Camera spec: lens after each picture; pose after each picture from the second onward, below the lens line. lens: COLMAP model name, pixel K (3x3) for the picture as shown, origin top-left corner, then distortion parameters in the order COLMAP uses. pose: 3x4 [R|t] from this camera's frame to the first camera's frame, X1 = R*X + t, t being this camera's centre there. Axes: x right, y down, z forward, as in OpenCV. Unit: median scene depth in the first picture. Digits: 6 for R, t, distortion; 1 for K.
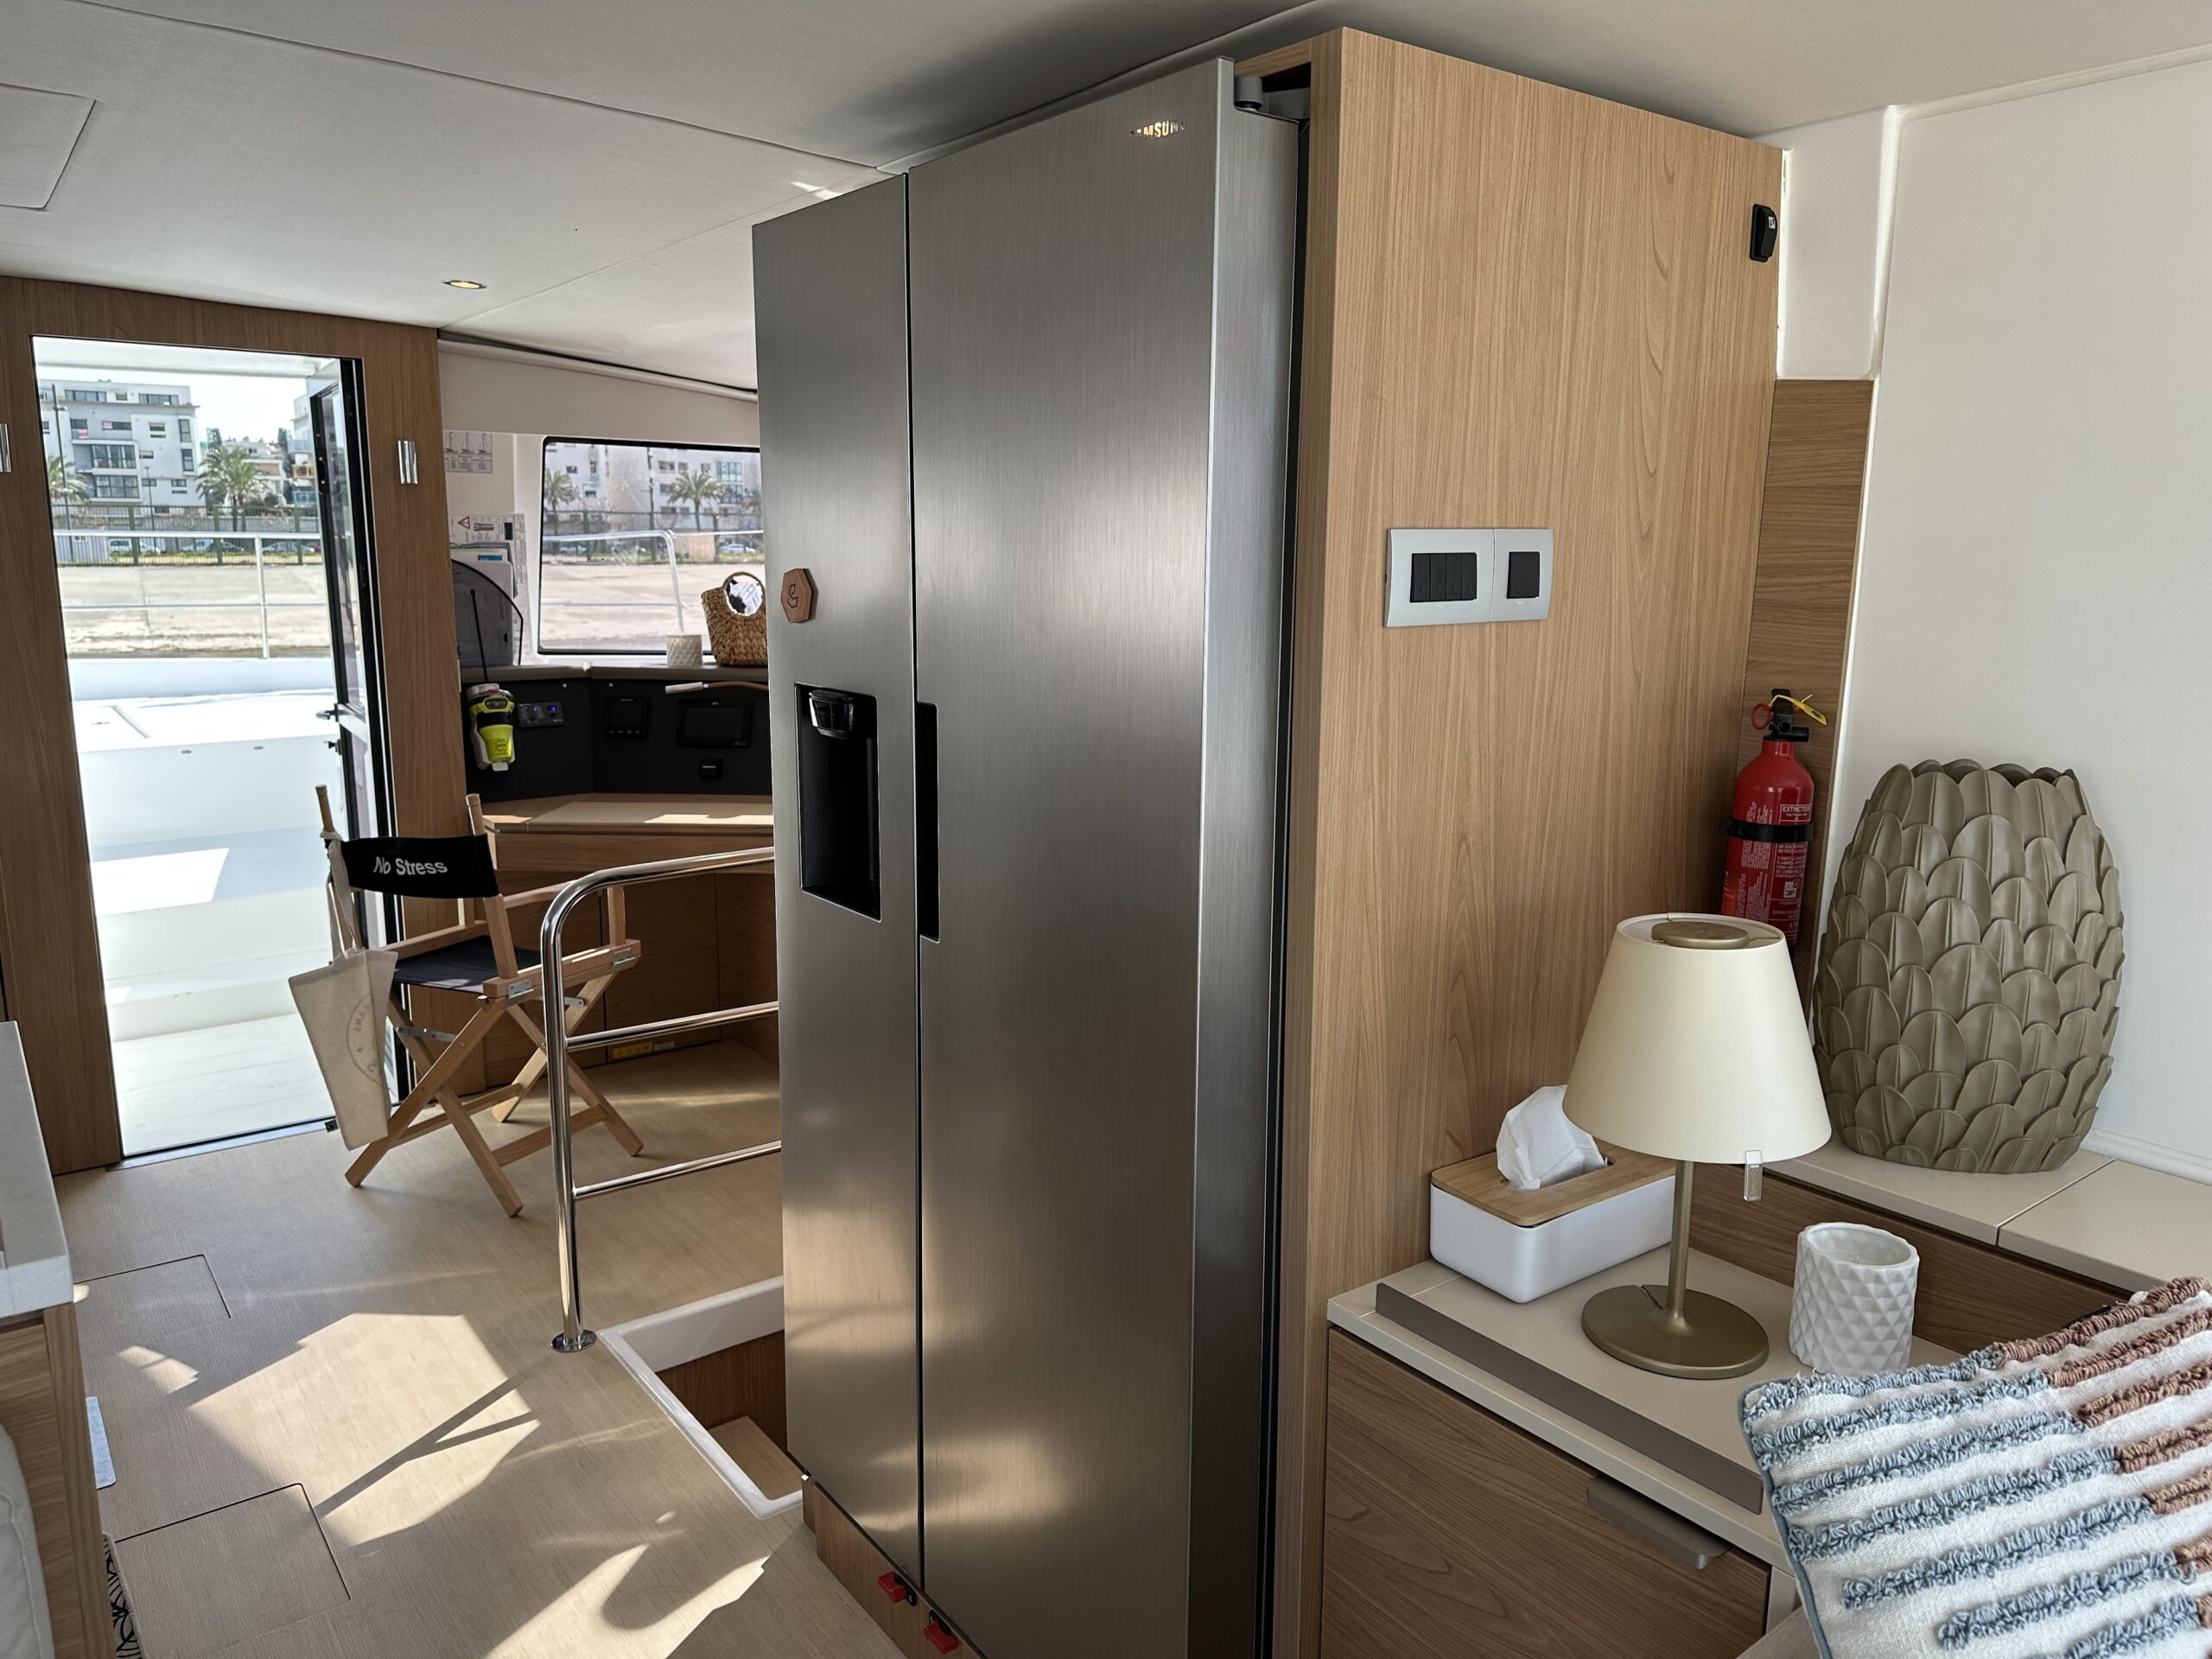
lens RADIAL K [[1559.3, 0, 1106.0], [0, 1559.3, 829.5], [0, 0, 1]] dist [0.095772, -0.119845]
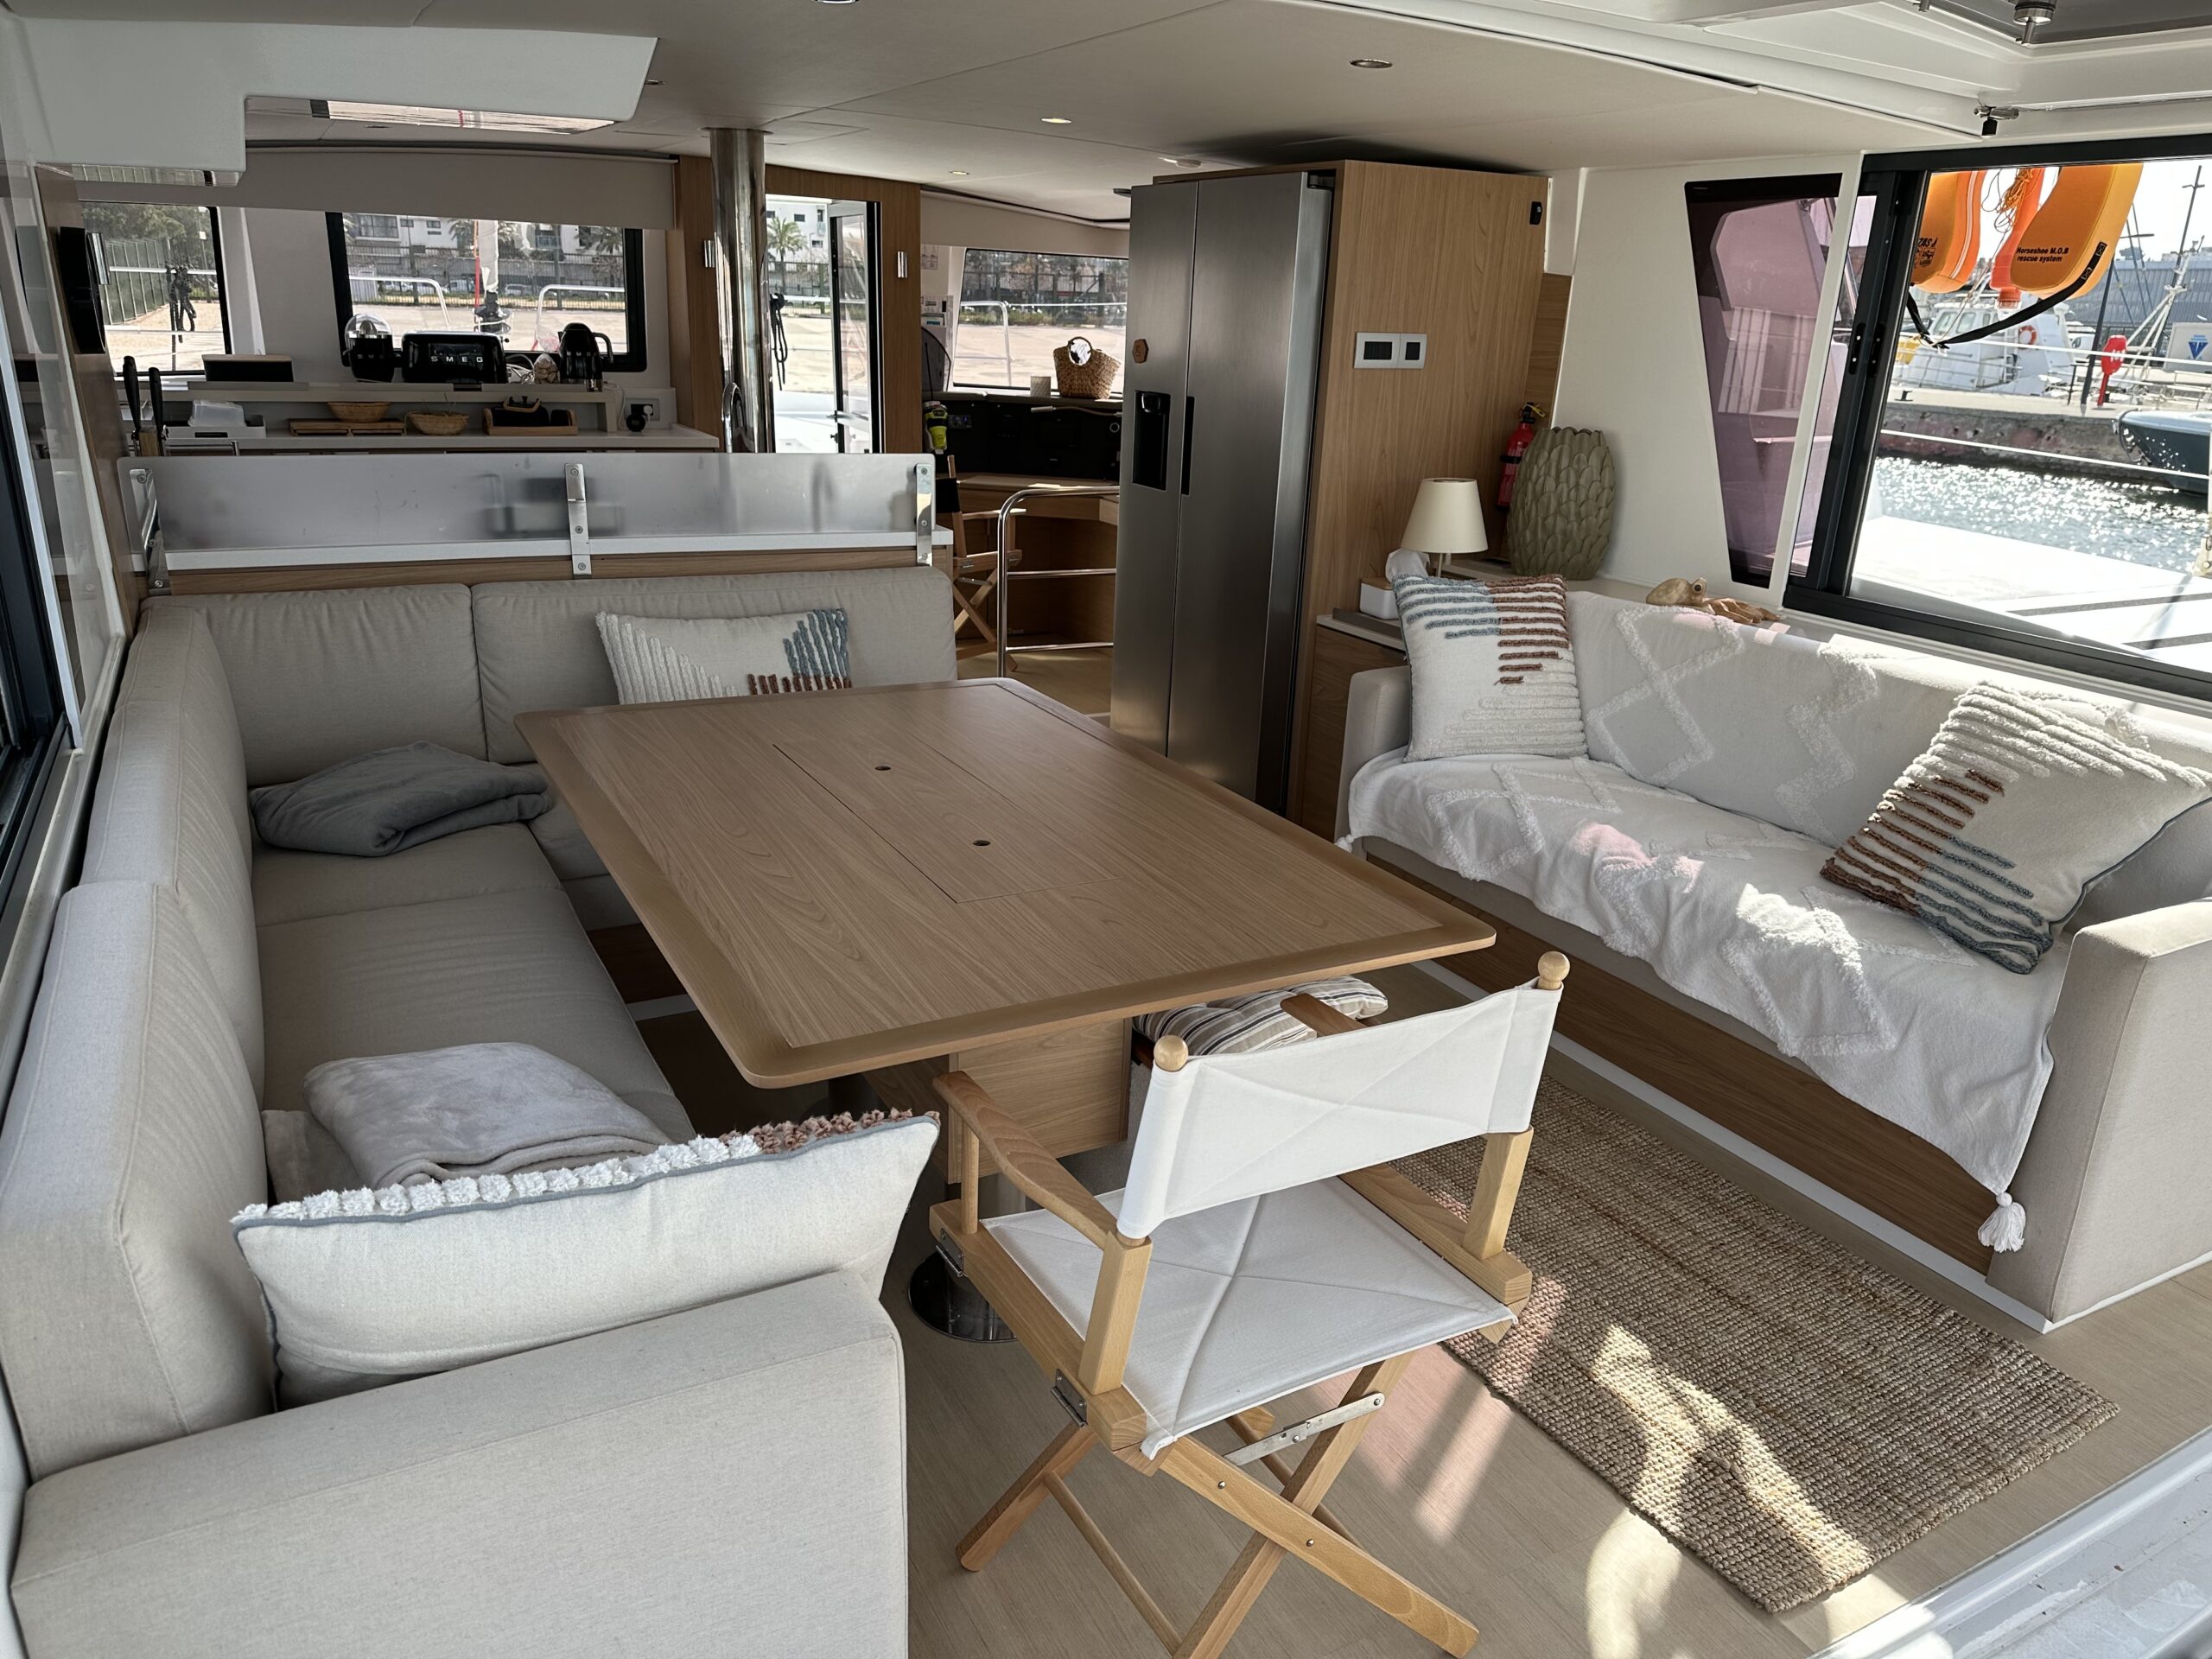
lens RADIAL K [[1559.3, 0, 1106.0], [0, 1559.3, 829.5], [0, 0, 1]] dist [0.095772, -0.119845]
pose [[0.985827, 0.082199, -0.146250, 0.197561], [-0.061111, 0.987797, 0.143257, 0.281970], [0.156241, -0.132289, 0.978820, -1.762239]]
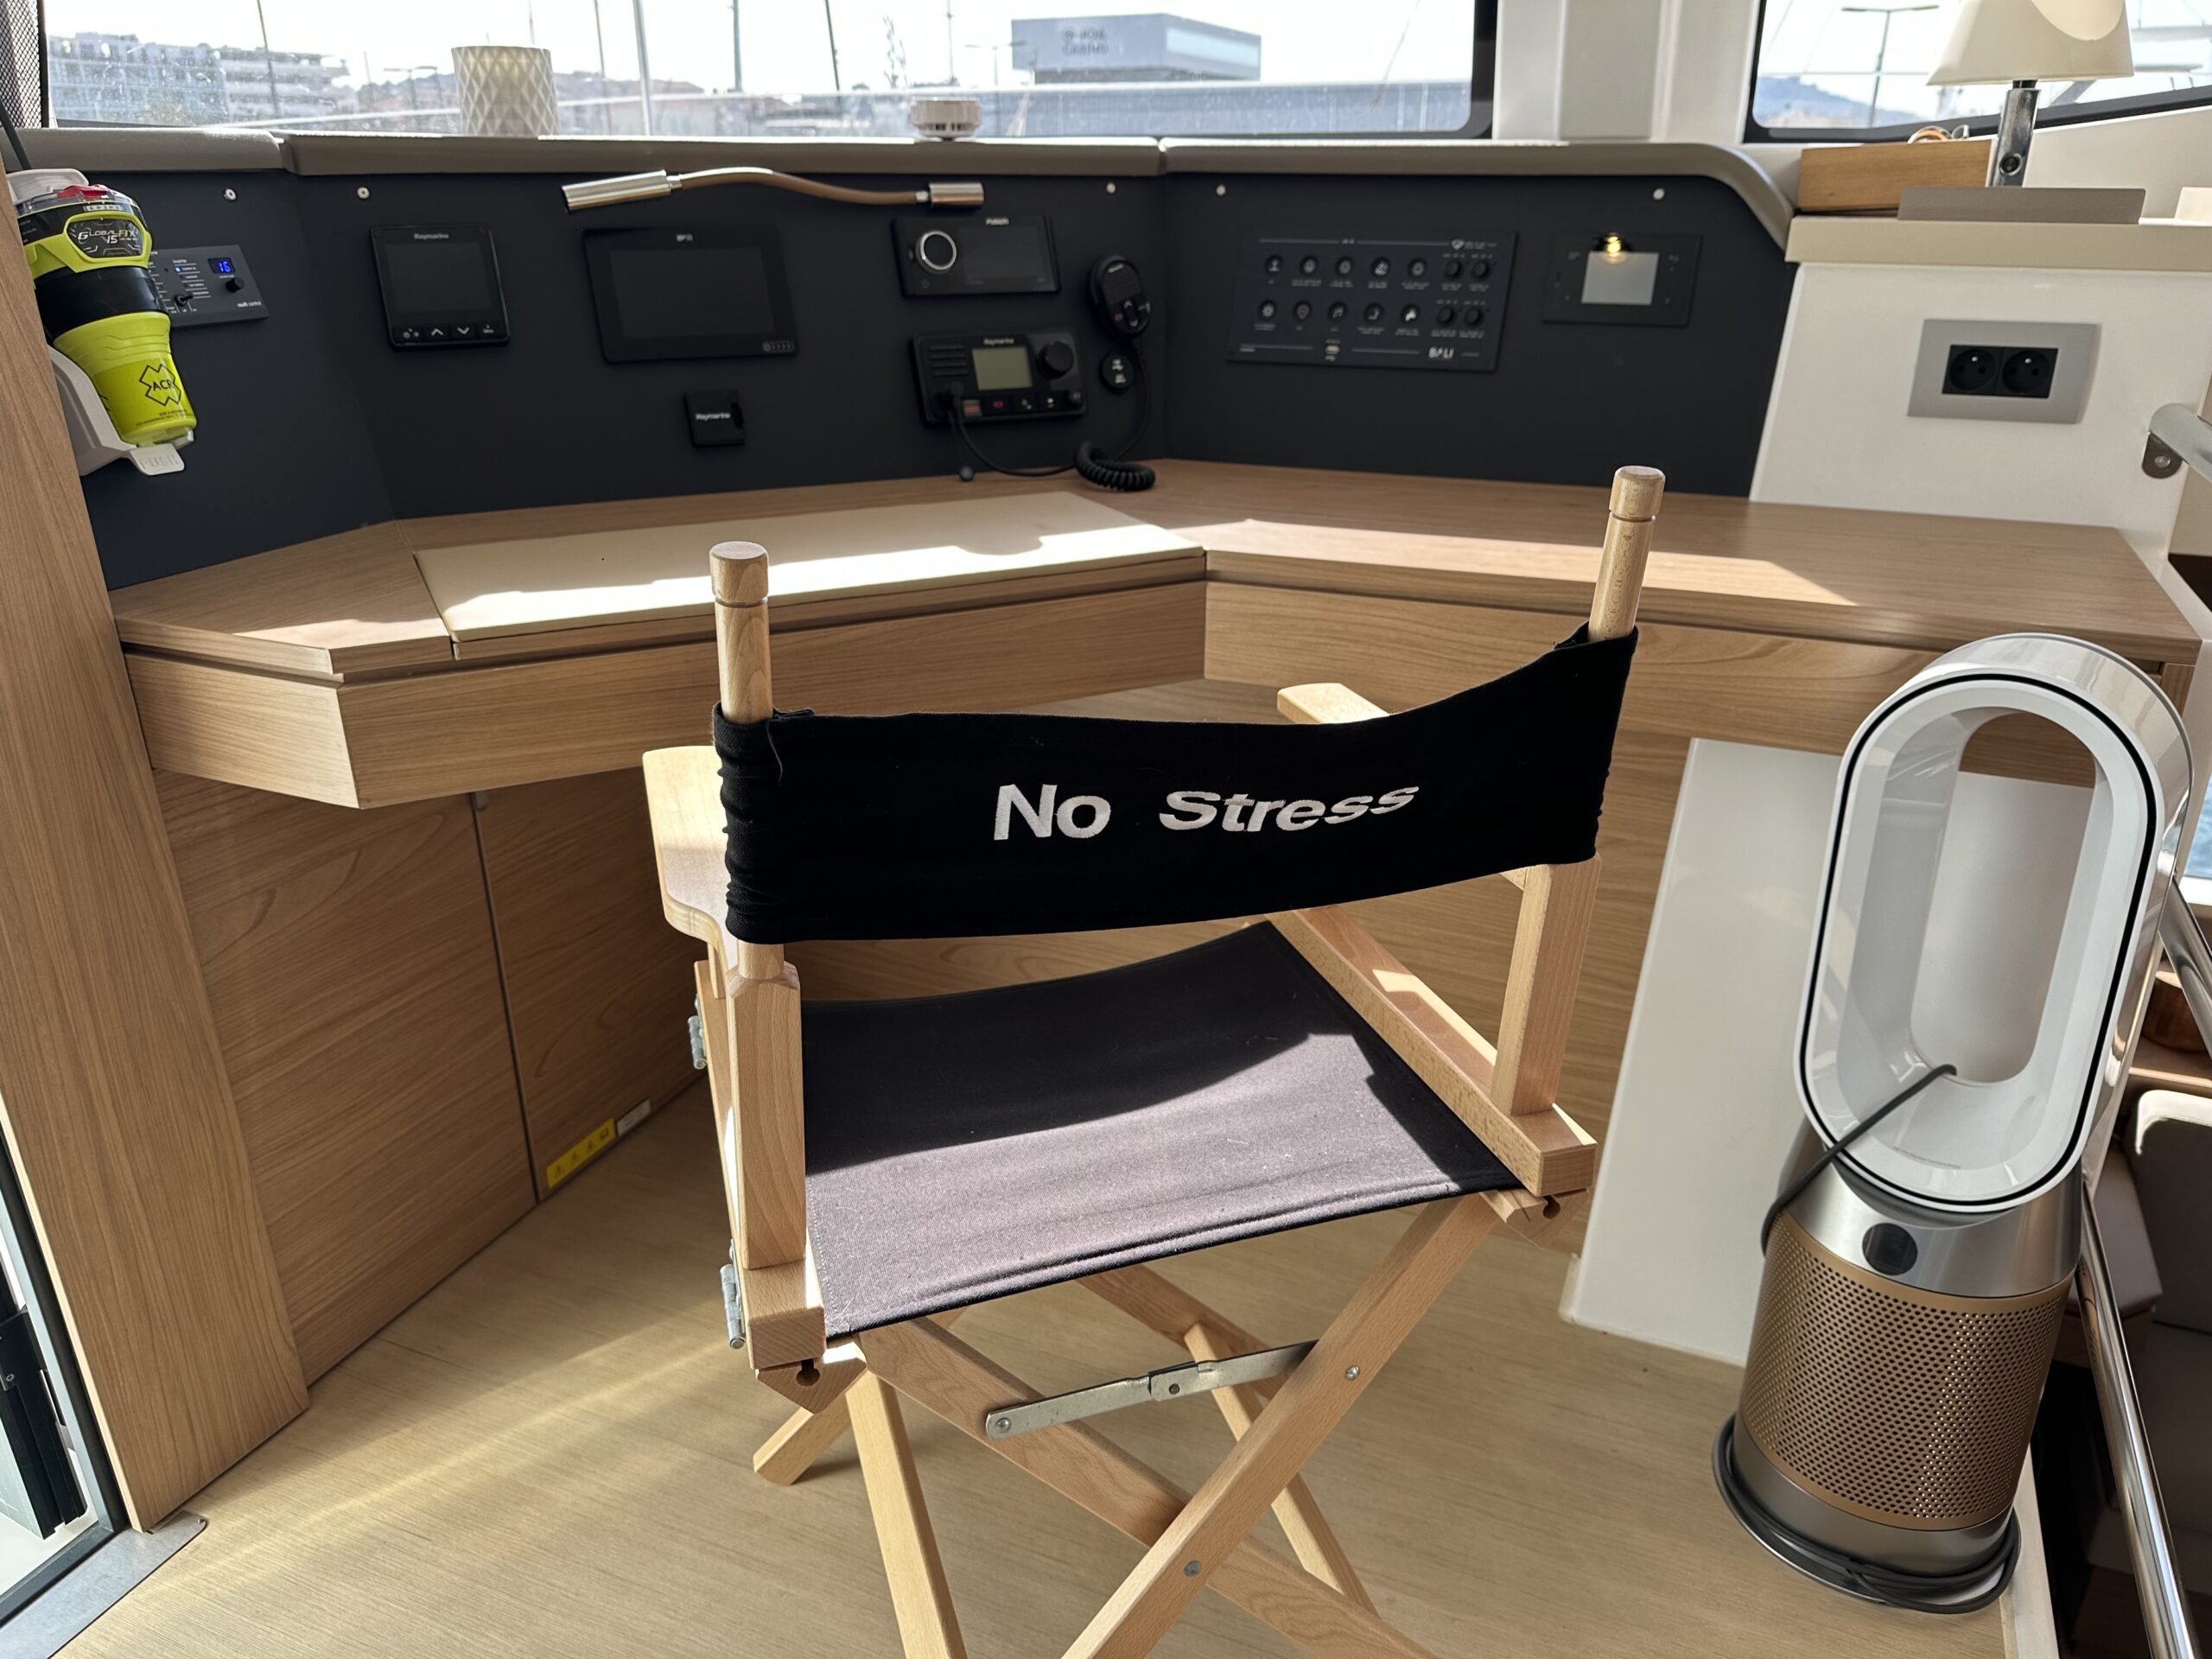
lens RADIAL K [[1559.3, 0, 1106.0], [0, 1559.3, 829.5], [0, 0, 1]] dist [0.095772, -0.119845]
pose [[0.871052, -0.197163, 0.449883, -0.959472], [0.096564, 0.966766, 0.236725, -0.065736], [-0.481605, -0.162757, 0.861143, 1.626777]]
